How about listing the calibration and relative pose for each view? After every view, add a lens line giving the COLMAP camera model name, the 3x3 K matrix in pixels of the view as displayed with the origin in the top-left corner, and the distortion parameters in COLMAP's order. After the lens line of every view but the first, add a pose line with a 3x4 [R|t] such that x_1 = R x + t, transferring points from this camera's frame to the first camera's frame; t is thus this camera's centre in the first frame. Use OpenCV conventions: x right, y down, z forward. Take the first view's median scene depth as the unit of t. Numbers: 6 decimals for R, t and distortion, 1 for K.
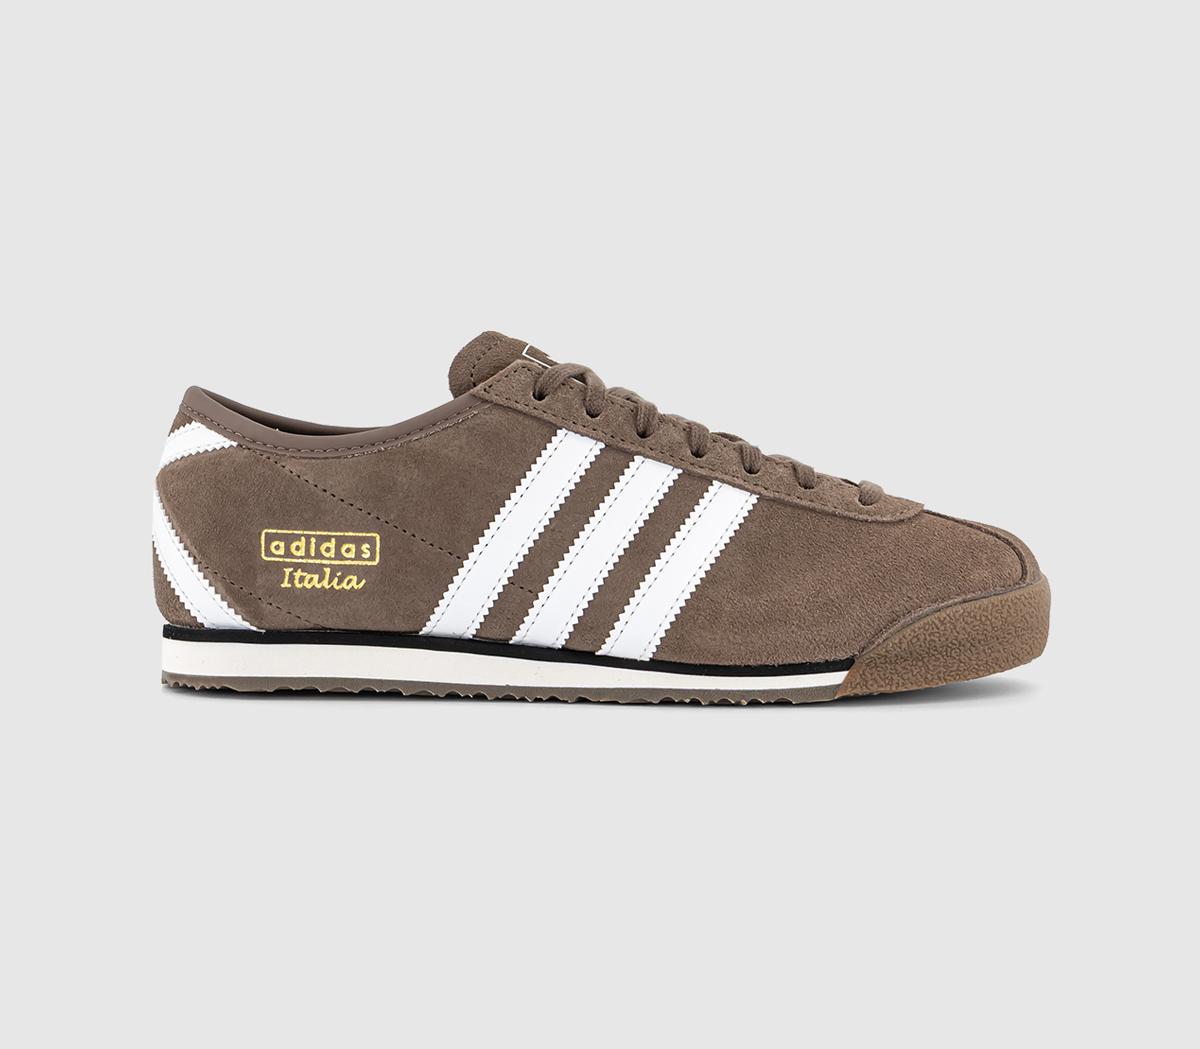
lens RADIAL K [[2175.5, 0, 600.0], [0, 2175.5, 524.5], [0, 0, 1]] dist [0.176226, -0.028095]
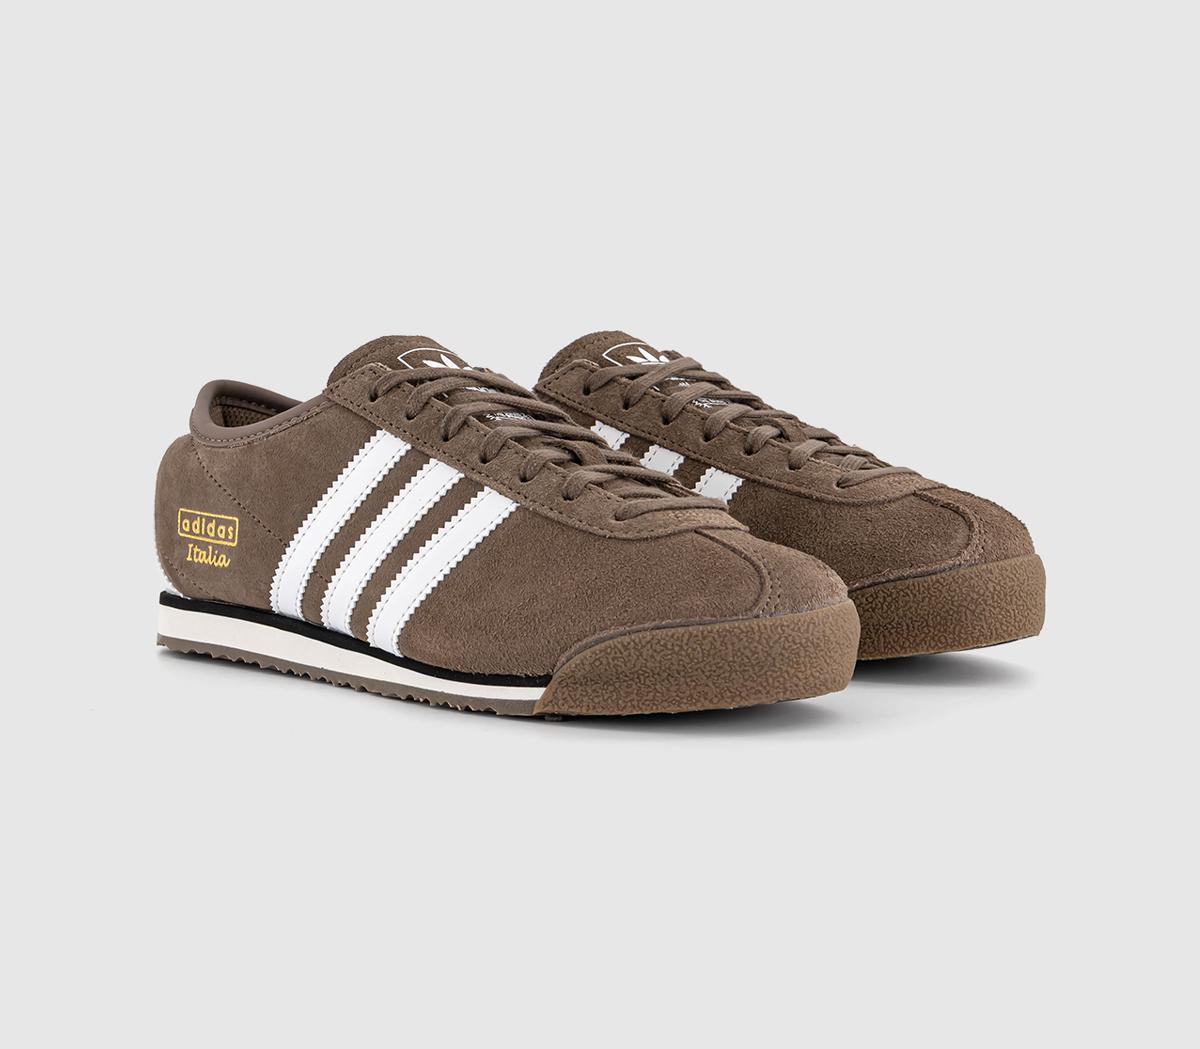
lens RADIAL K [[2175.5, 0, 600.0], [0, 2175.5, 524.5], [0, 0, 1]] dist [0.176226, -0.028095]
pose [[0.794167, 0.064070, -0.604312, 0.705478], [-0.059540, 0.997846, 0.027547, -0.033585], [0.604775, 0.014104, 0.796271, 0.232219]]
